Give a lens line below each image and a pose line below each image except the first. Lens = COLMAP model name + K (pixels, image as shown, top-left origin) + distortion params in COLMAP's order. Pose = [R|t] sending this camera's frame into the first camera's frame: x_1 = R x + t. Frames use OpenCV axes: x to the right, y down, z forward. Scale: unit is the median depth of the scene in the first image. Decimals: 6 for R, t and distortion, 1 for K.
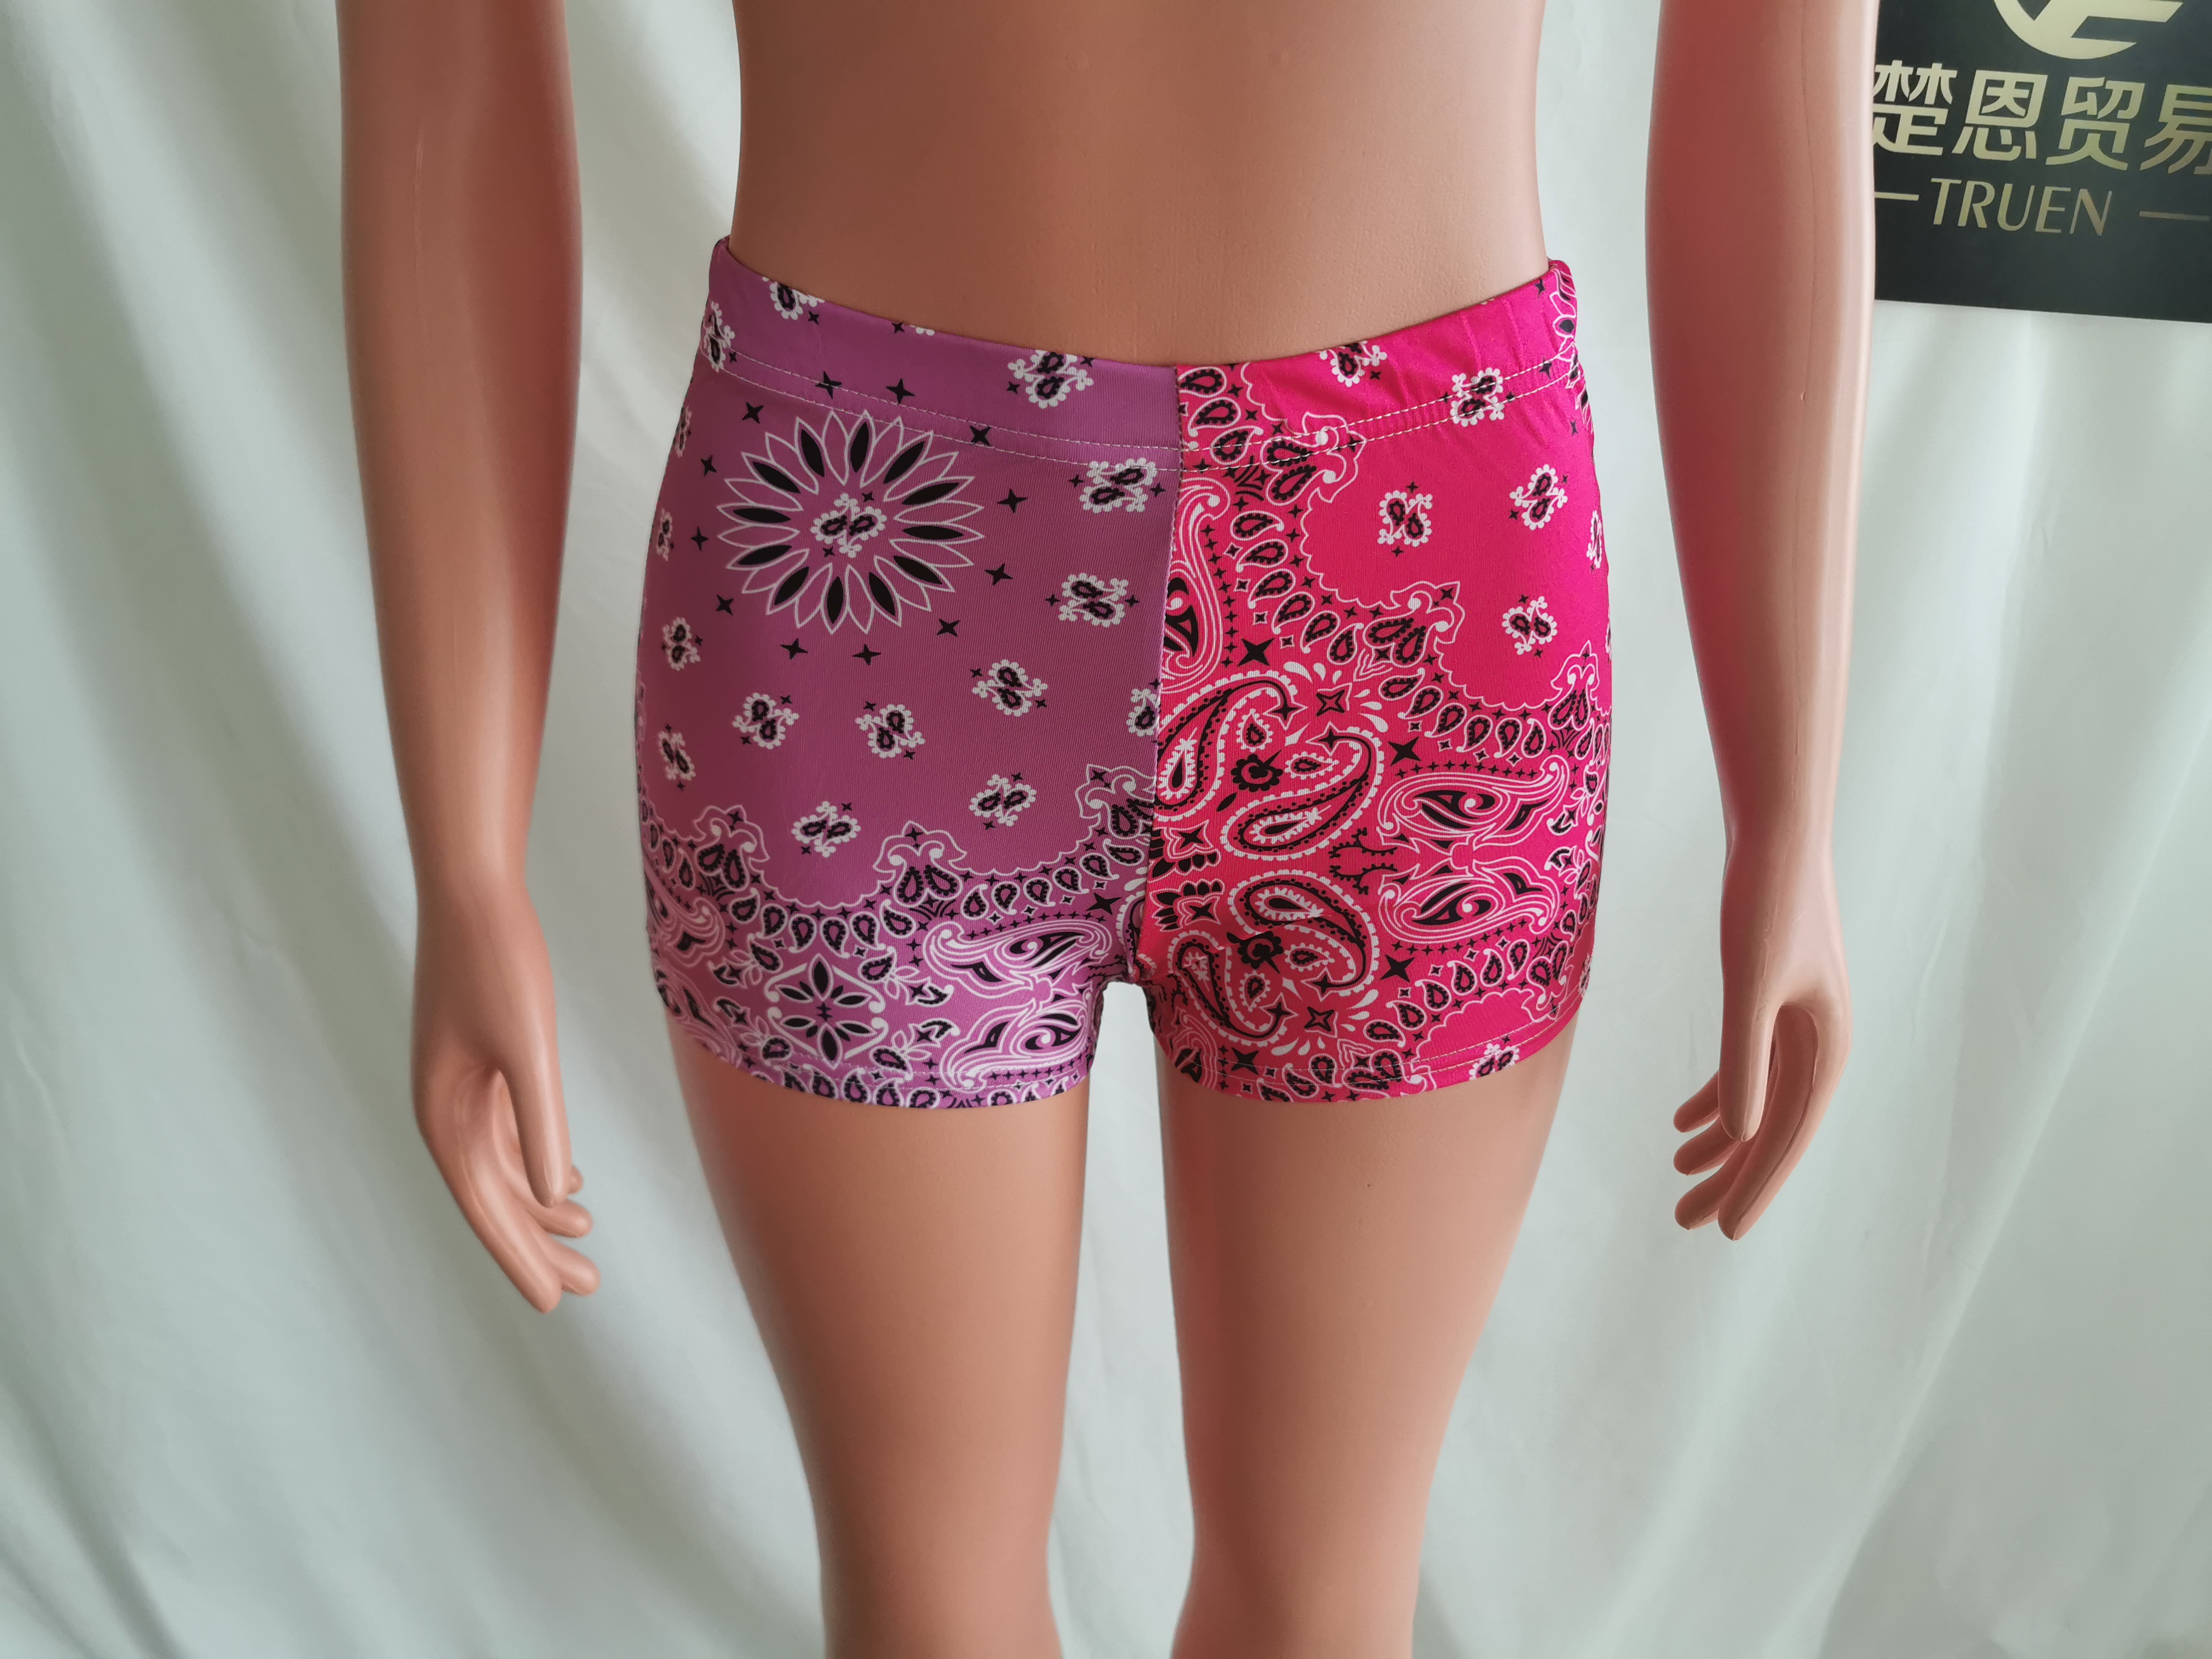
lens RADIAL K [[1725.3, 0, 1108.6], [0, 1725.3, 838.5], [0, 0, 1]] dist [0.002661, -0.032622]
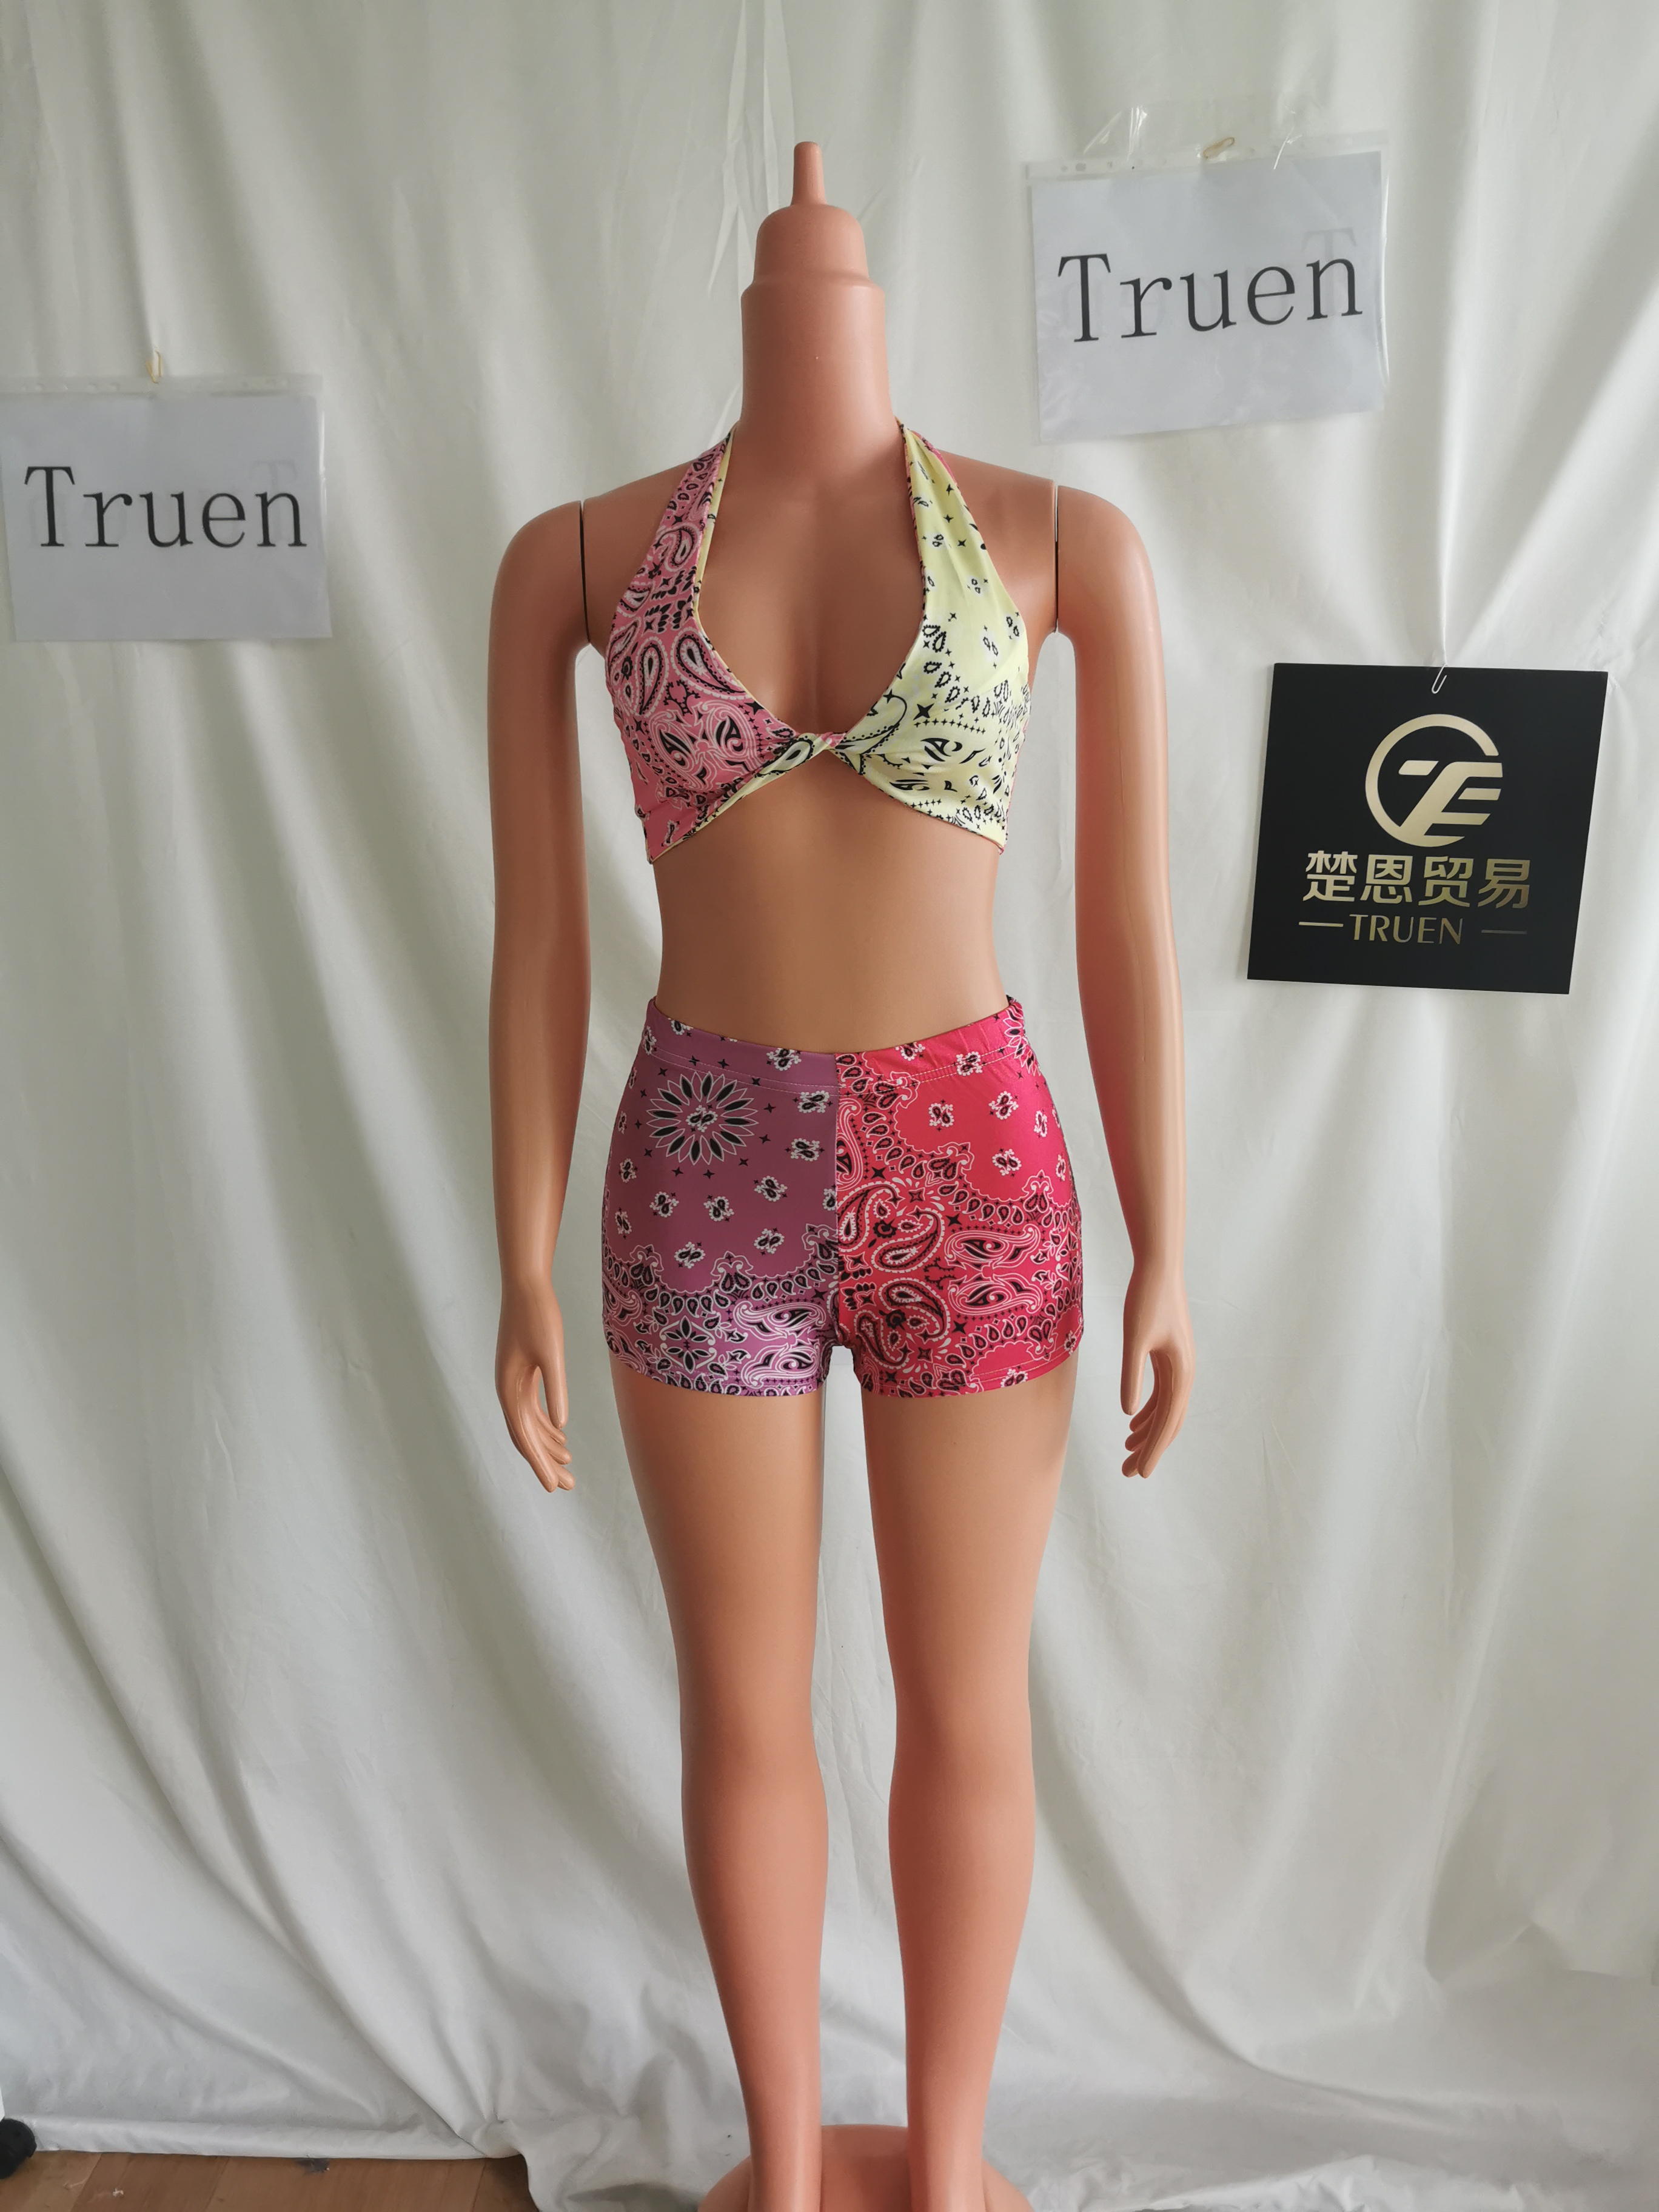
lens RADIAL K [[1725.3, 0, 829.9], [0, 1725.3, 1108.1], [0, 0, 1]] dist [0.002661, -0.032622]
pose [[0.994615, -0.002850, -0.103603, 0.231628], [-0.016038, 0.983348, -0.181023, 0.197356], [0.102394, 0.181709, 0.978007, -1.114229]]
